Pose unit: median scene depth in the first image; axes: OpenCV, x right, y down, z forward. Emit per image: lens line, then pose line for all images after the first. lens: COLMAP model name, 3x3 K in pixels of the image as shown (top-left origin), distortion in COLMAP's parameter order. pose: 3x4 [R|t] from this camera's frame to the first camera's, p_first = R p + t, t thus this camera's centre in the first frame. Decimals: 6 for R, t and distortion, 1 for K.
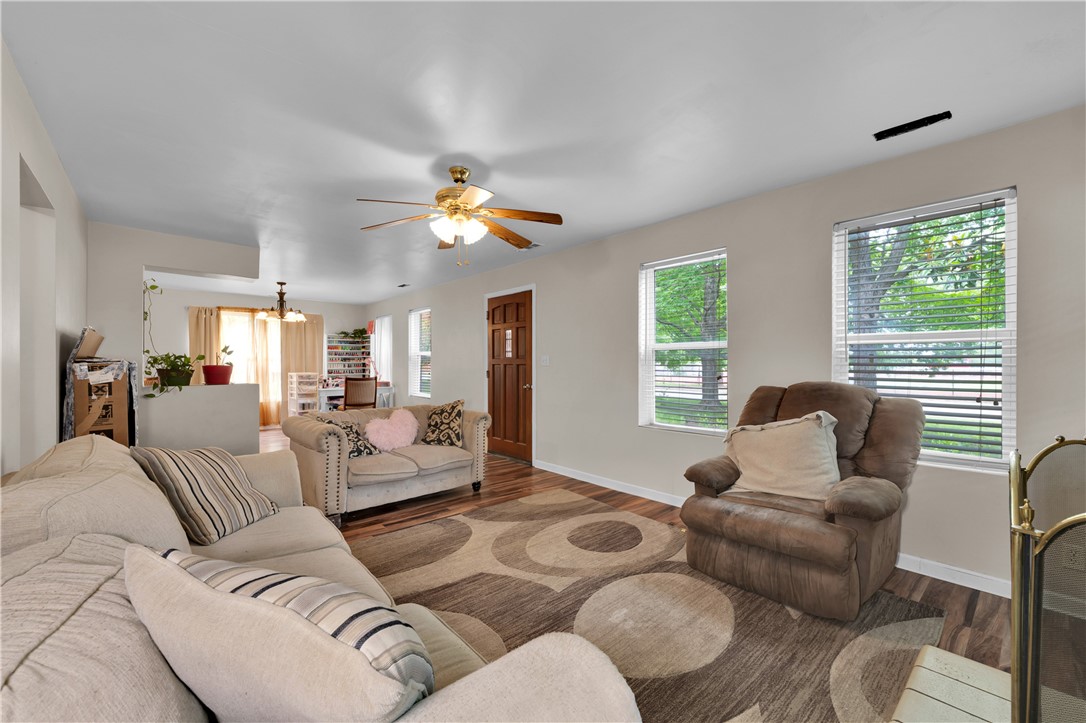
lens RADIAL K [[447.1, 0, 541.2], [0, 447.1, 366.0], [0, 0, 1]] dist [-0.001896, -0.000051]
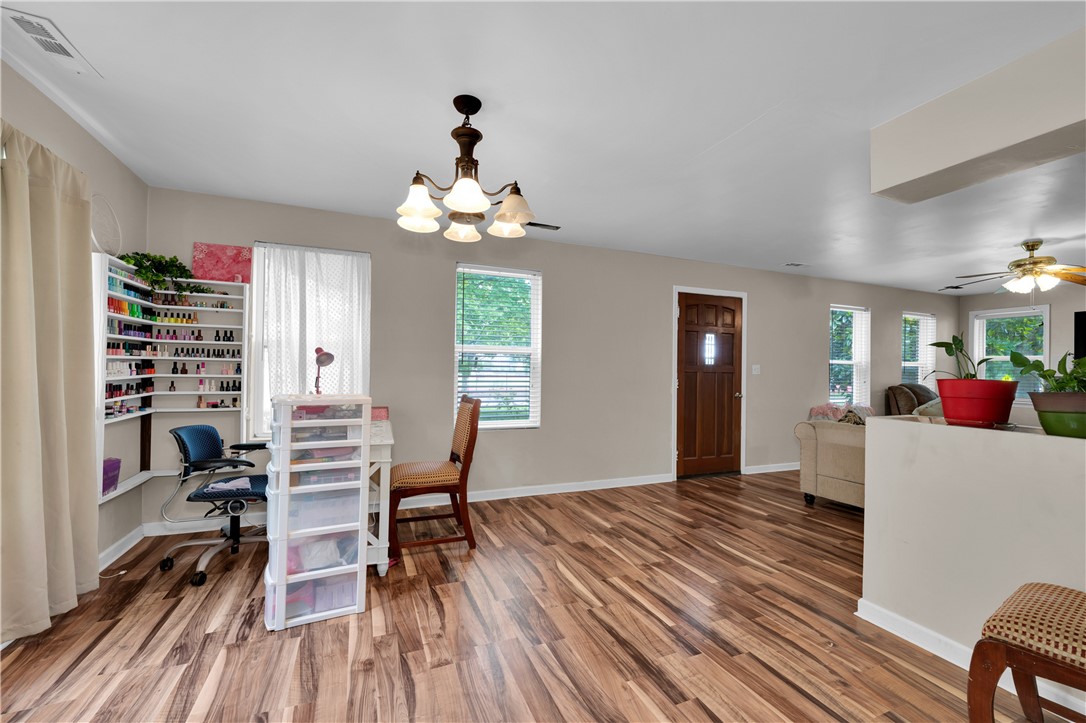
lens RADIAL K [[447.1, 0, 541.2], [0, 447.1, 366.0], [0, 0, 1]] dist [-0.001896, -0.000051]
pose [[0.334818, 0.016172, 0.942144, -1.011301], [-0.008114, 0.999865, -0.014280, 0.000700], [-0.942248, -0.002863, 0.334904, 1.006668]]
